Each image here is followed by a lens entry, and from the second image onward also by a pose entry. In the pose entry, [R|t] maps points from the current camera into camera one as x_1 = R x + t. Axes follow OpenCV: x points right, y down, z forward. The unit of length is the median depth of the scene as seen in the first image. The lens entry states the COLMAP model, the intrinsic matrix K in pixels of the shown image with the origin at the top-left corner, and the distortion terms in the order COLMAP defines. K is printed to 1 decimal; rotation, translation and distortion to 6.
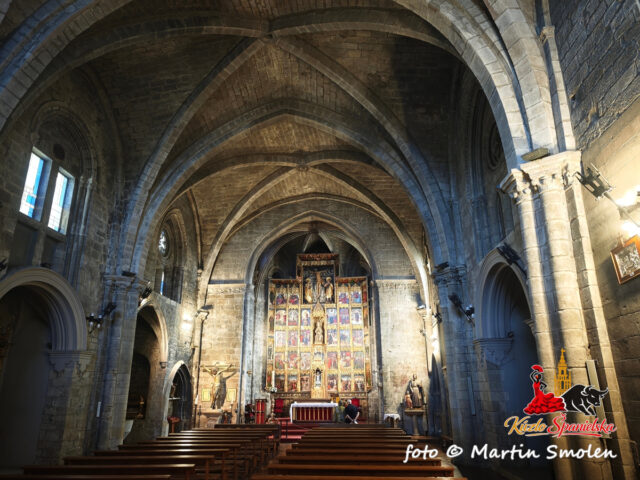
lens RADIAL K [[447.2, 0, 319.8], [0, 447.2, 239.5], [0, 0, 1]] dist [0.009855, 0.000079]
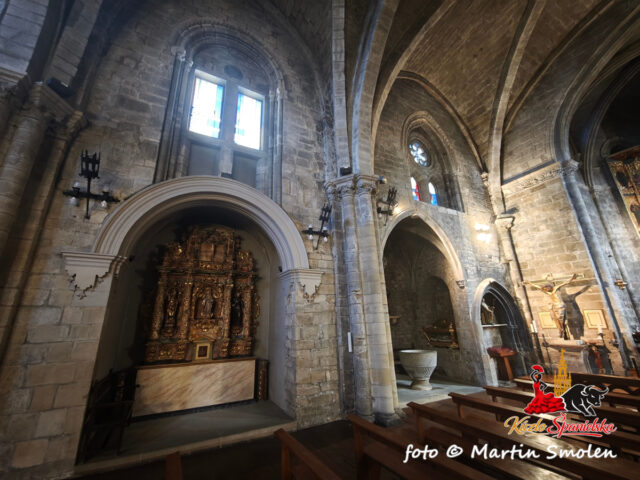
lens RADIAL K [[266.3, 0, 322.5], [0, 266.3, 238.9], [0, 0, 1]] dist [0.002201, 0.000651]
pose [[0.553184, -0.262855, -0.790503, -0.071370], [0.290313, 0.950258, -0.112819, 0.151691], [0.780837, -0.167084, 0.601978, 0.437690]]
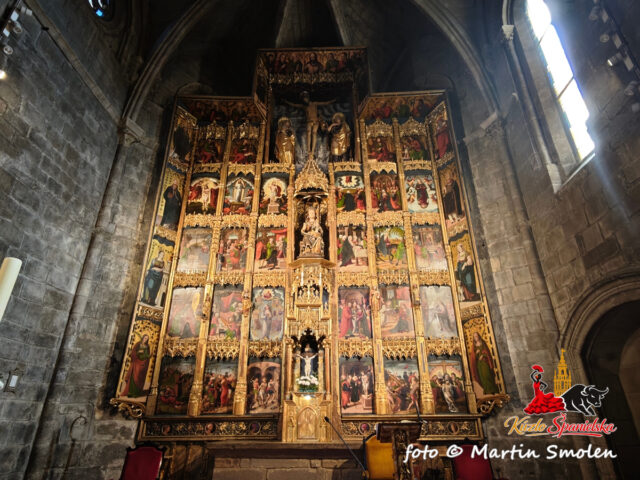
lens RADIAL K [[379.8, 0, 322.7], [0, 379.8, 243.7], [0, 0, 1]] dist [-0.000894, 0.000392]
pose [[0.997958, 0.025924, 0.058382, -0.012005], [-0.019476, 0.993914, -0.108422, 0.283387], [-0.060837, 0.107063, 0.992389, 0.823604]]
